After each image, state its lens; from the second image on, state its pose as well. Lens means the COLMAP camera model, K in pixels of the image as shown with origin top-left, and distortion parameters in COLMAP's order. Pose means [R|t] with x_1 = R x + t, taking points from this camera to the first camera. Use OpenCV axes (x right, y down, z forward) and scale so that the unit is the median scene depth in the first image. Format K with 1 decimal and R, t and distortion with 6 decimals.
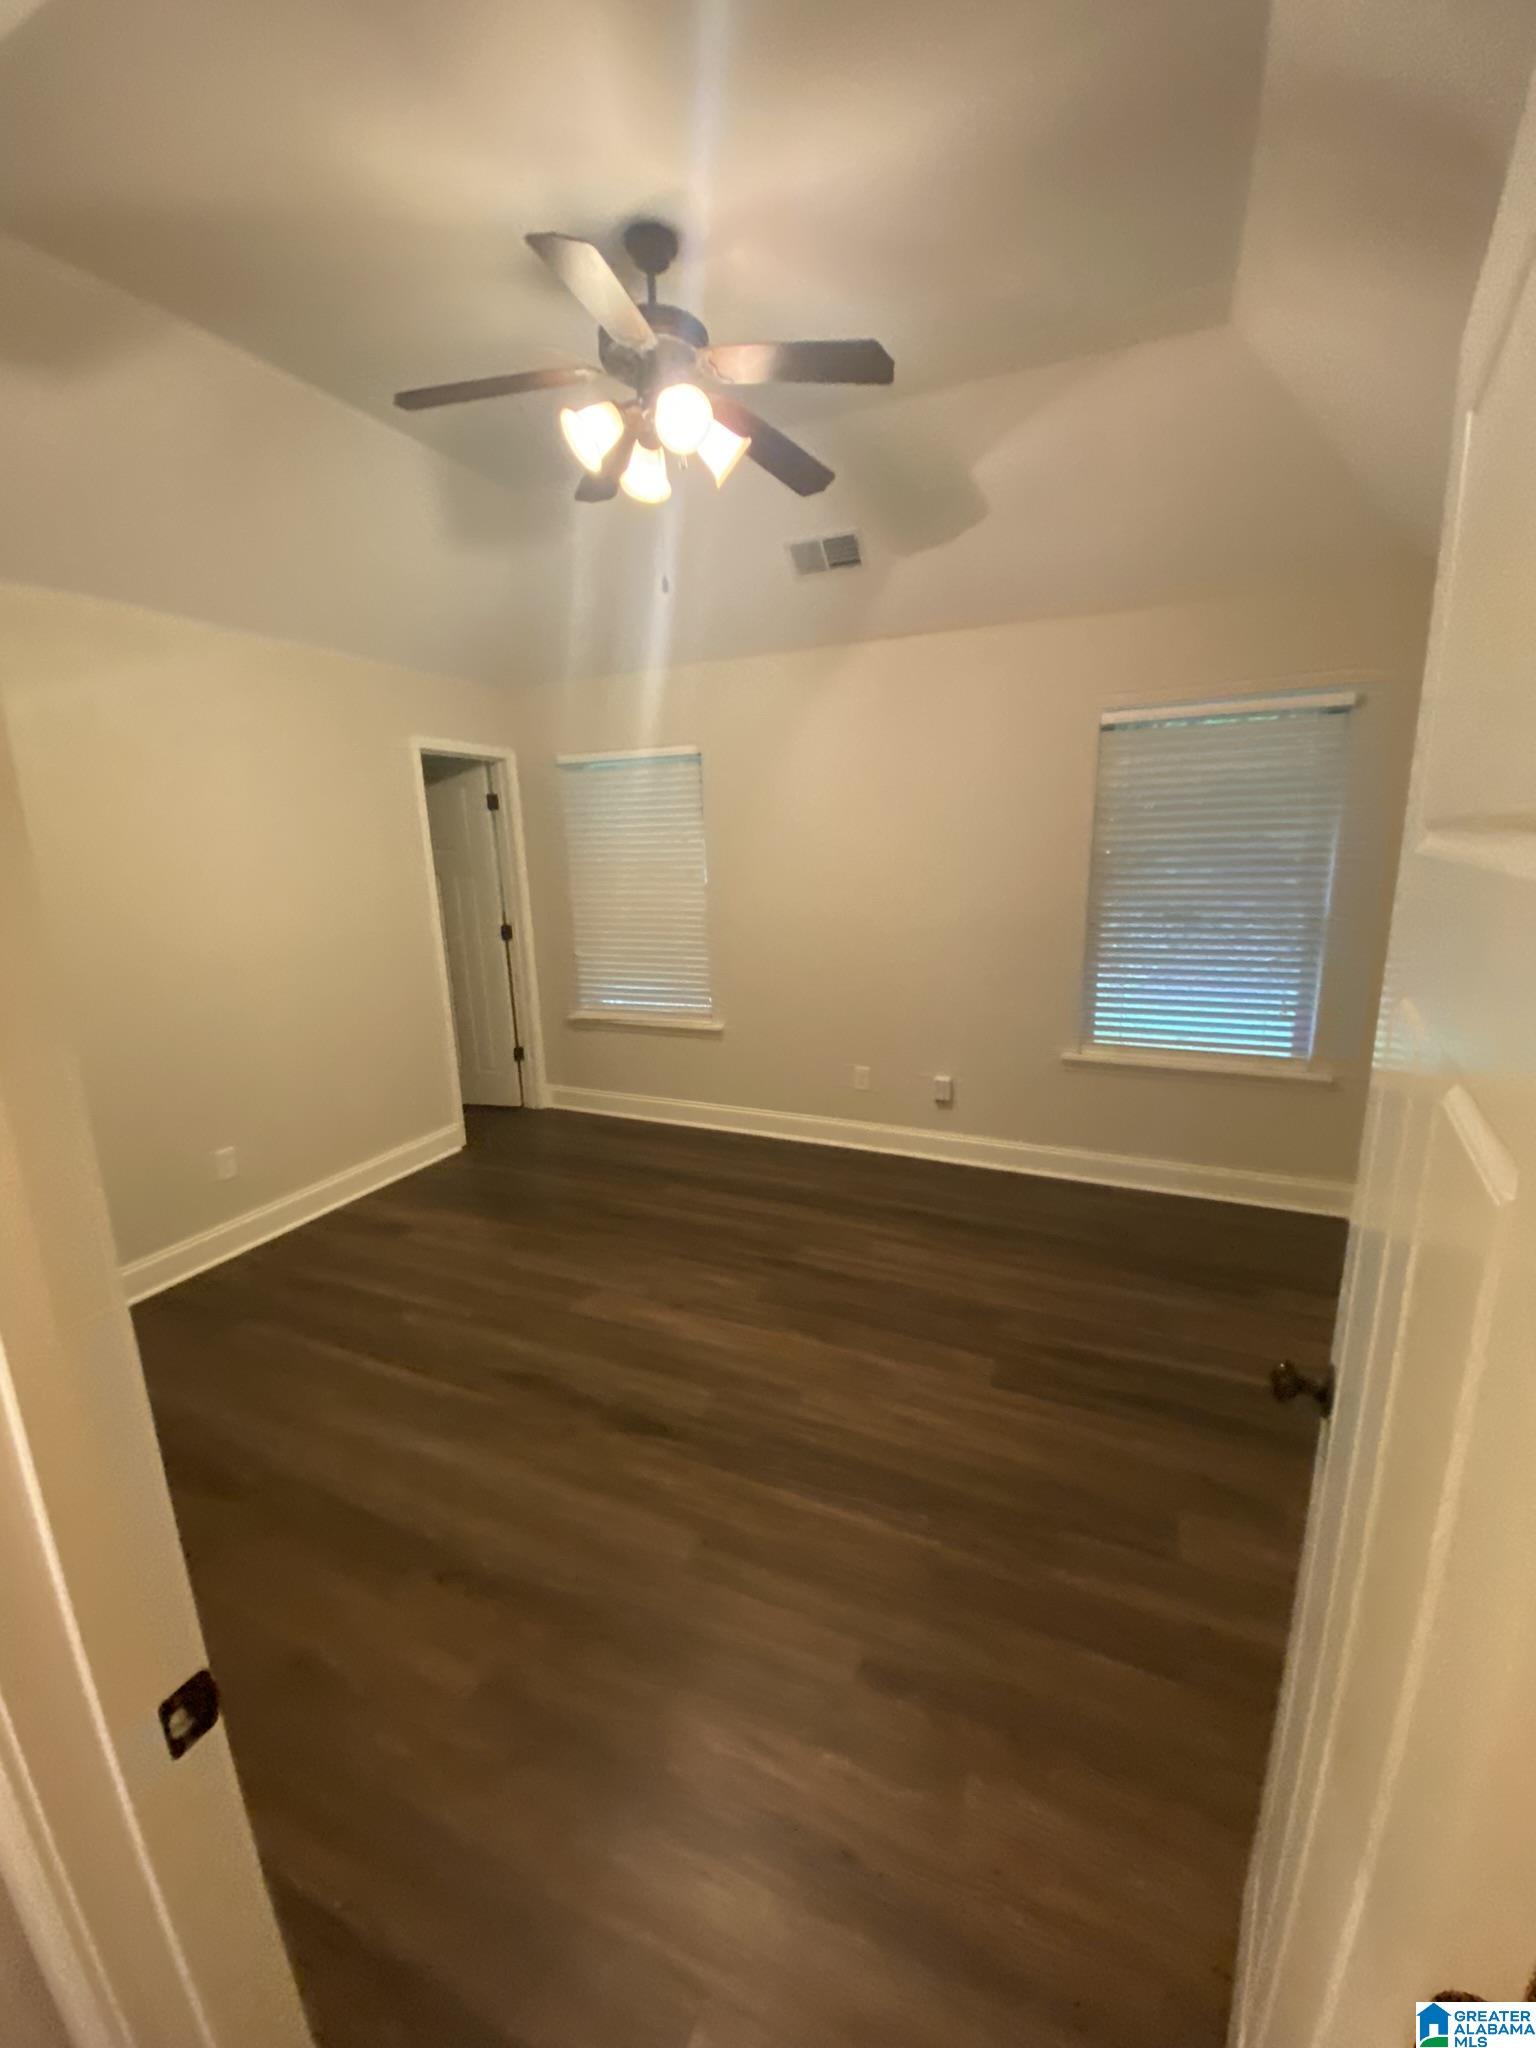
lens RADIAL K [[829.4, 0, 768.0], [0, 829.4, 1024.0], [0, 0, 1]] dist [0.015809, -0.017979]
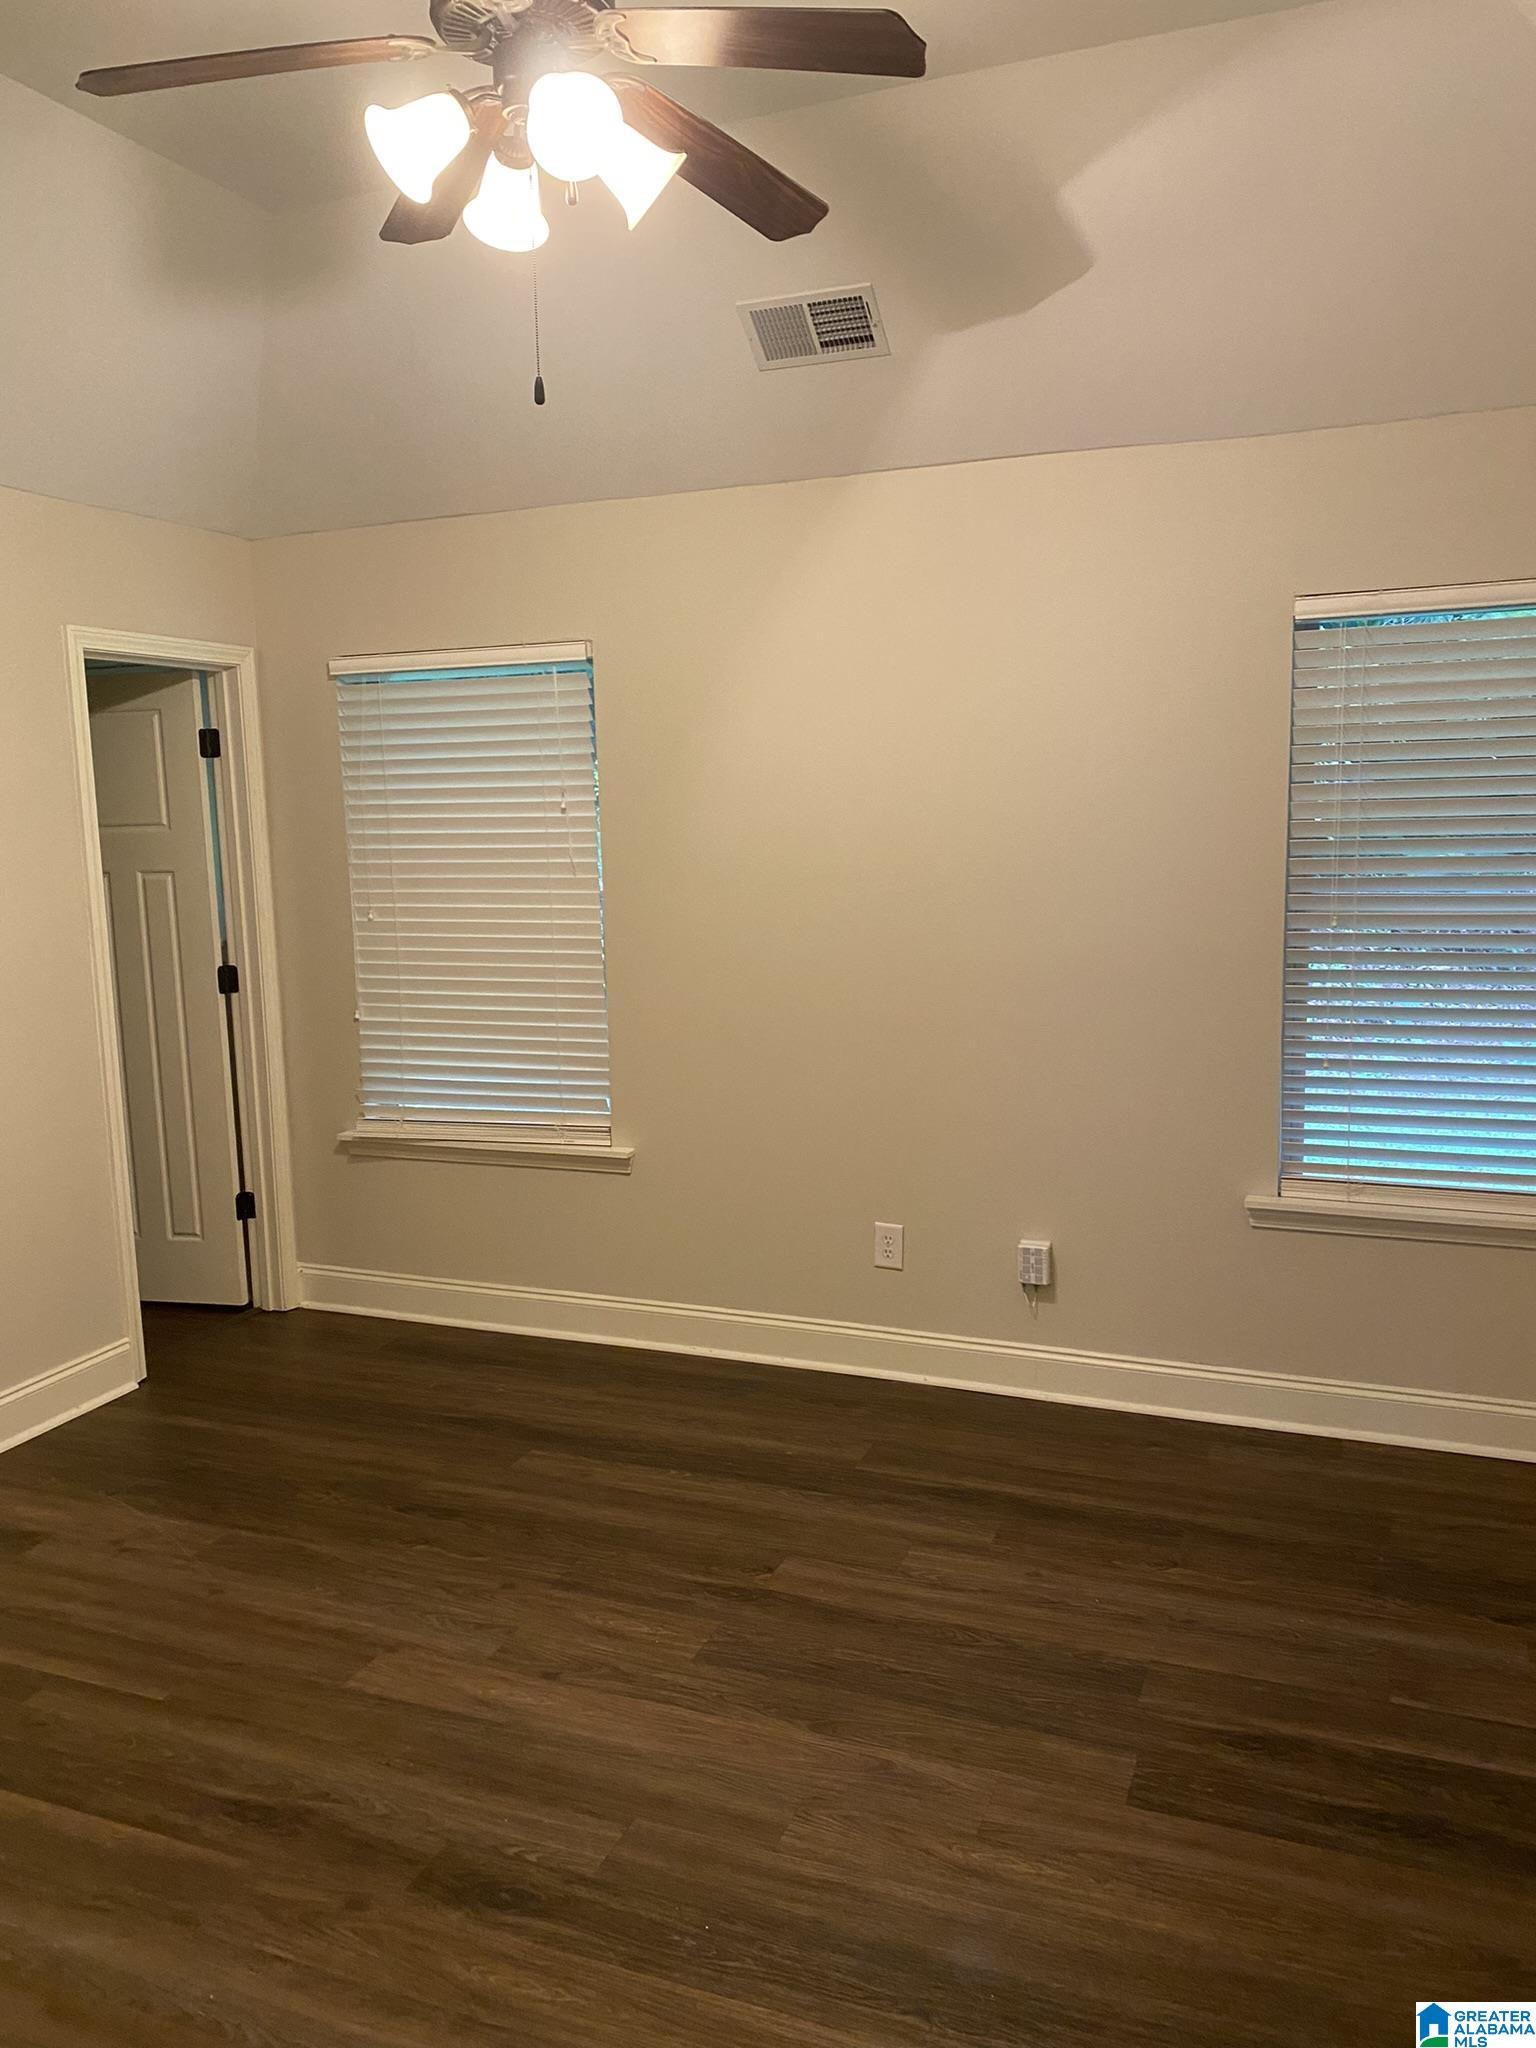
lens RADIAL K [[1581.6, 0, 768.0], [0, 1581.6, 1024.0], [0, 0, 1]] dist [0.002360, 0.003463]
pose [[0.999350, -0.002237, 0.035968, -0.002774], [0.005068, 0.996876, -0.078820, 0.002402], [-0.035679, 0.078951, 0.996240, -0.051444]]
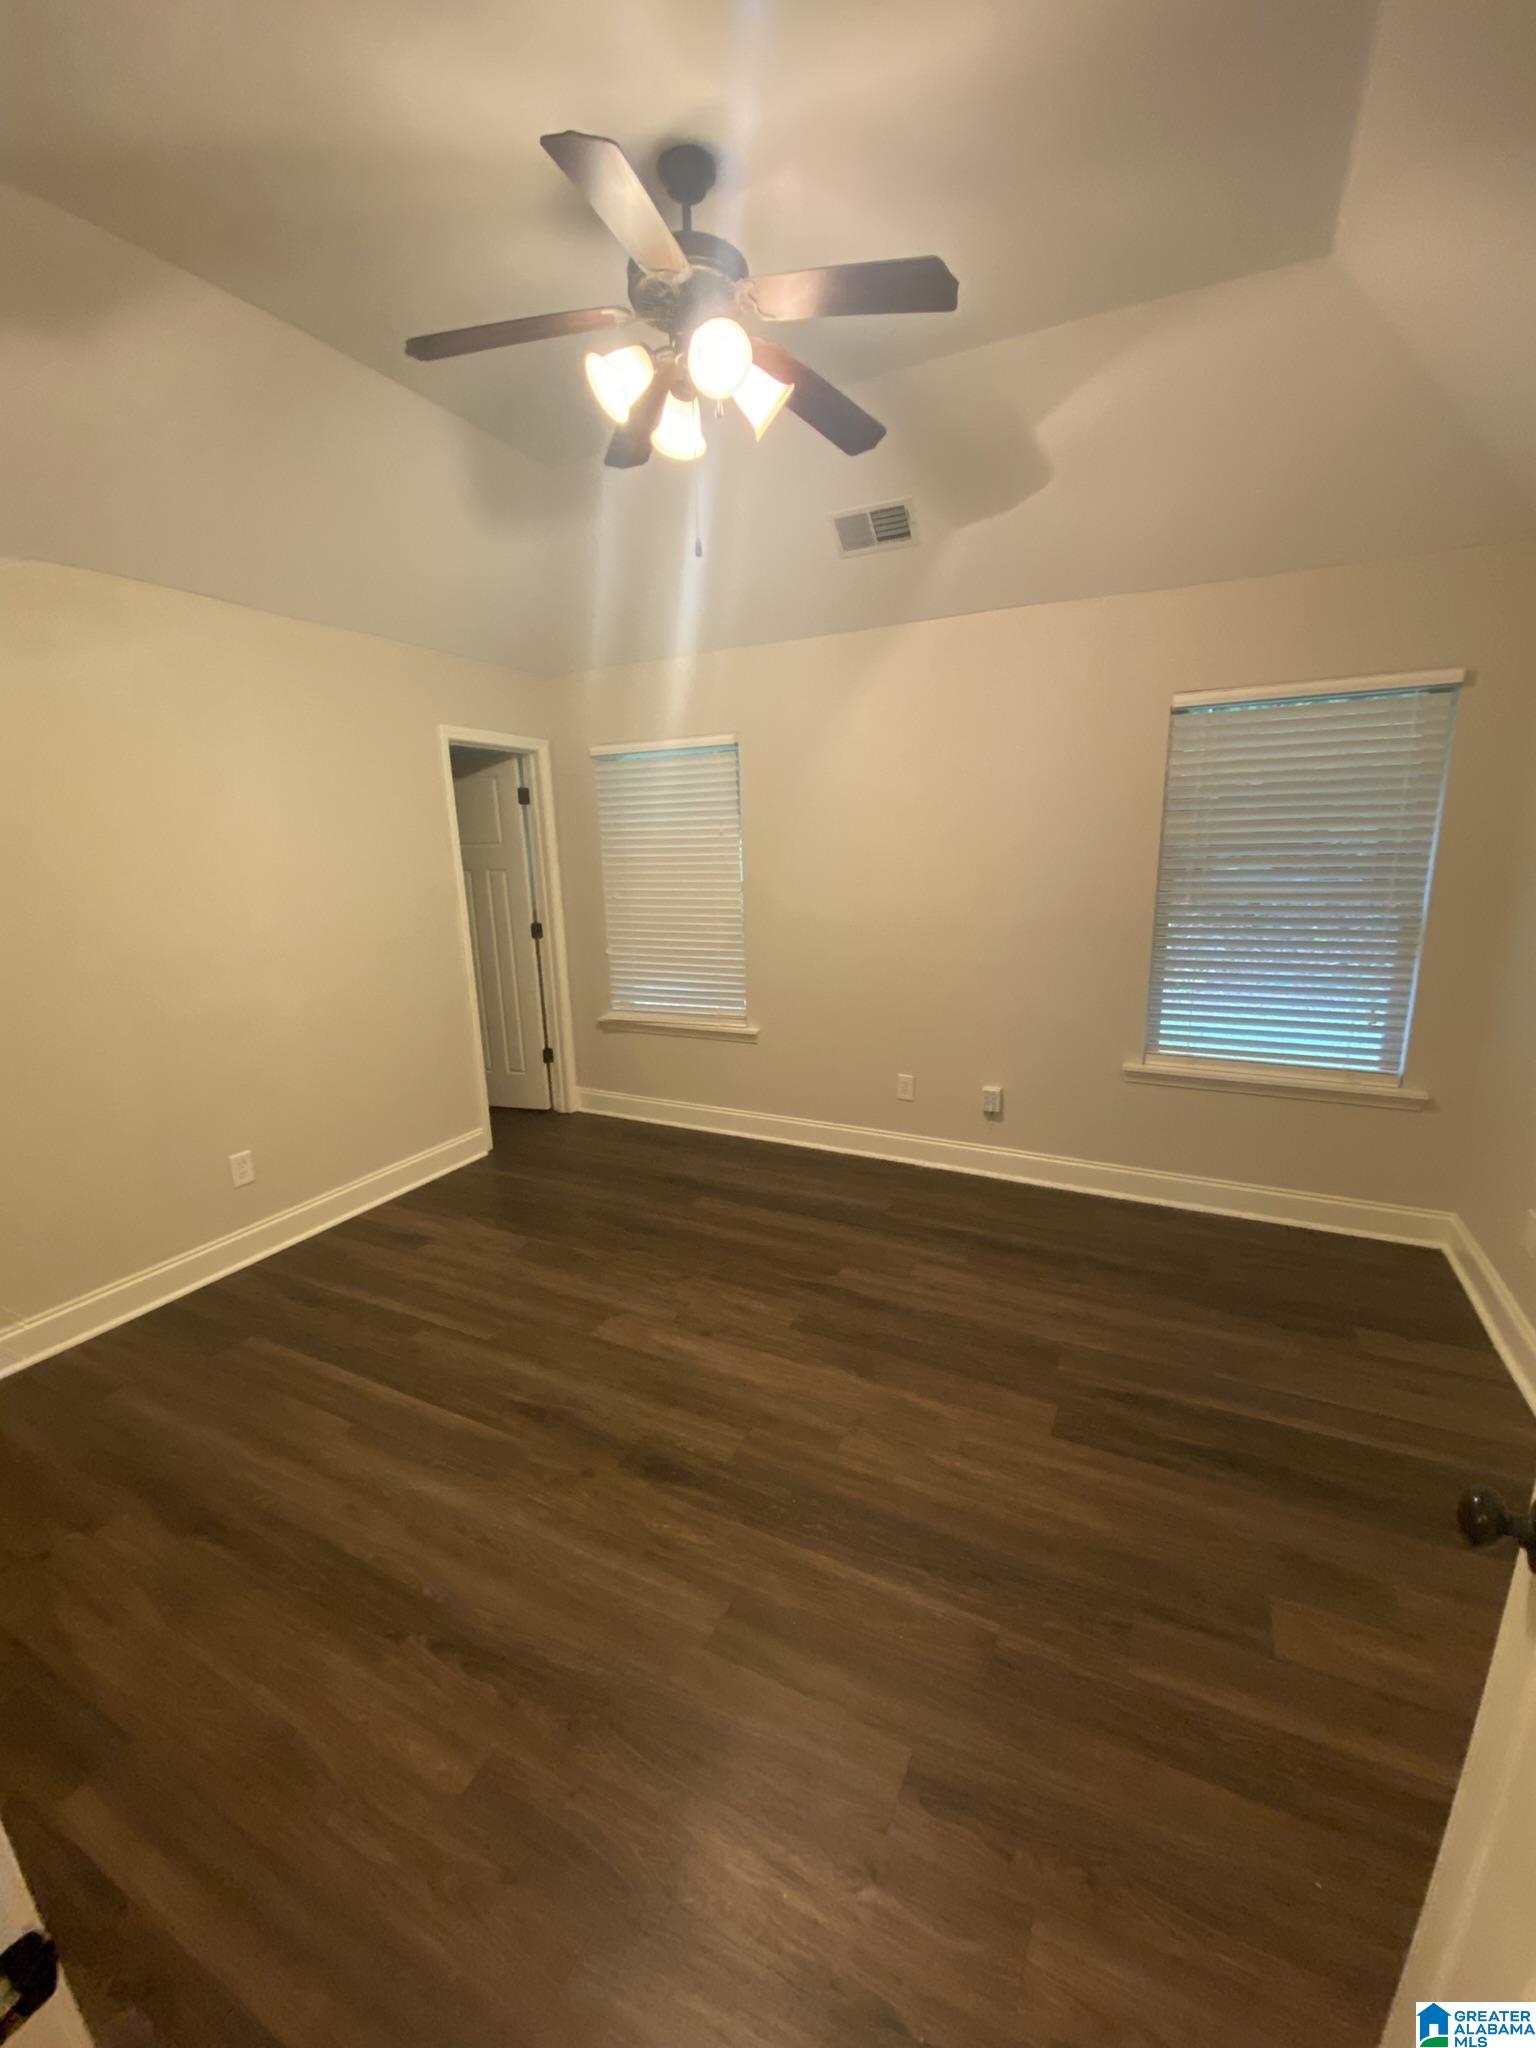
lens RADIAL K [[829.4, 0, 768.0], [0, 829.4, 1024.0], [0, 0, 1]] dist [0.015809, -0.017979]
pose [[0.998945, 0.010545, -0.044685, -0.000917], [-0.010577, 0.999944, -0.000483, -0.005055], [0.044677, 0.000956, 0.999001, 0.065109]]
